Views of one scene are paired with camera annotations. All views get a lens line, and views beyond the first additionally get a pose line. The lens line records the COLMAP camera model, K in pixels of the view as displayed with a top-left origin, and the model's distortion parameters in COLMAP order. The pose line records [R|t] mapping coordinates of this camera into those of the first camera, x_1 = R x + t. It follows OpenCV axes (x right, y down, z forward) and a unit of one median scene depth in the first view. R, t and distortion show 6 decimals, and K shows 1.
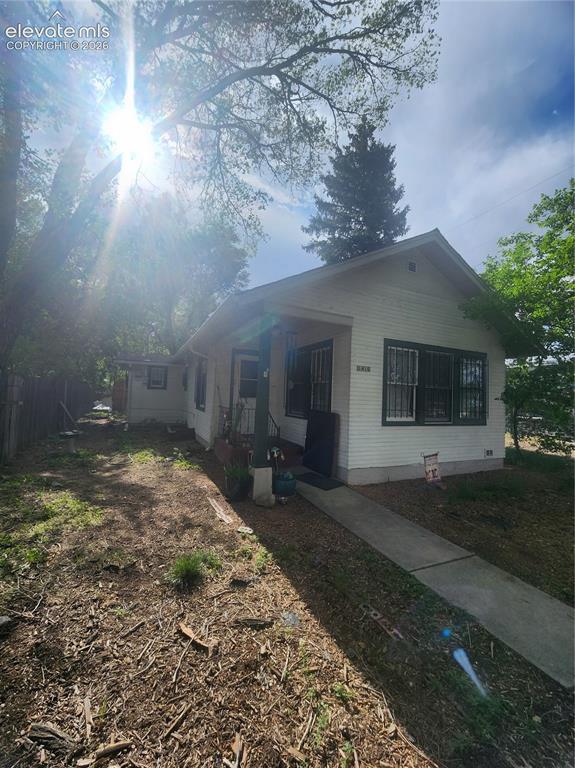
lens RADIAL K [[312.2, 0, 287.5], [0, 312.2, 384.0], [0, 0, 1]] dist [-0.009365, -0.000321]
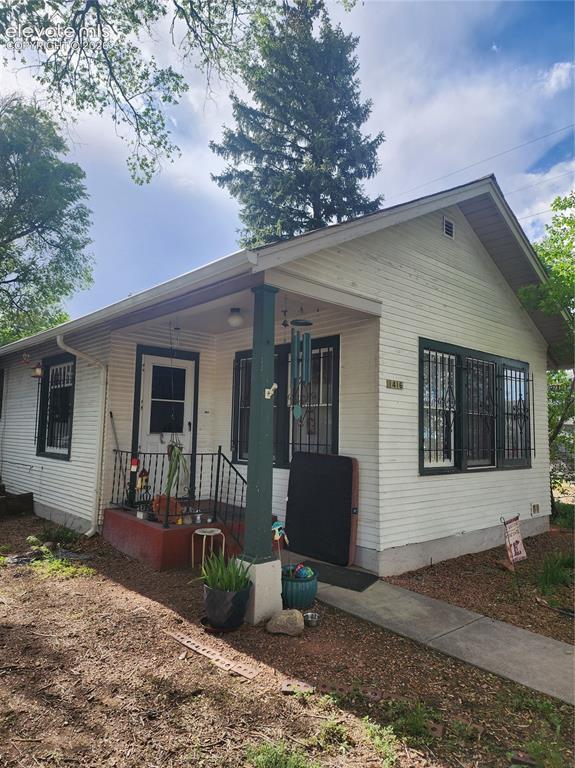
lens RADIAL K [[509.2, 0, 287.5], [0, 509.2, 384.0], [0, 0, 1]] dist [0.059409, -0.046952]
pose [[0.958598, 0.008912, 0.284623, -0.250345], [0.002245, 0.999243, -0.038848, -0.010694], [-0.284753, 0.037878, 0.957852, 0.082165]]
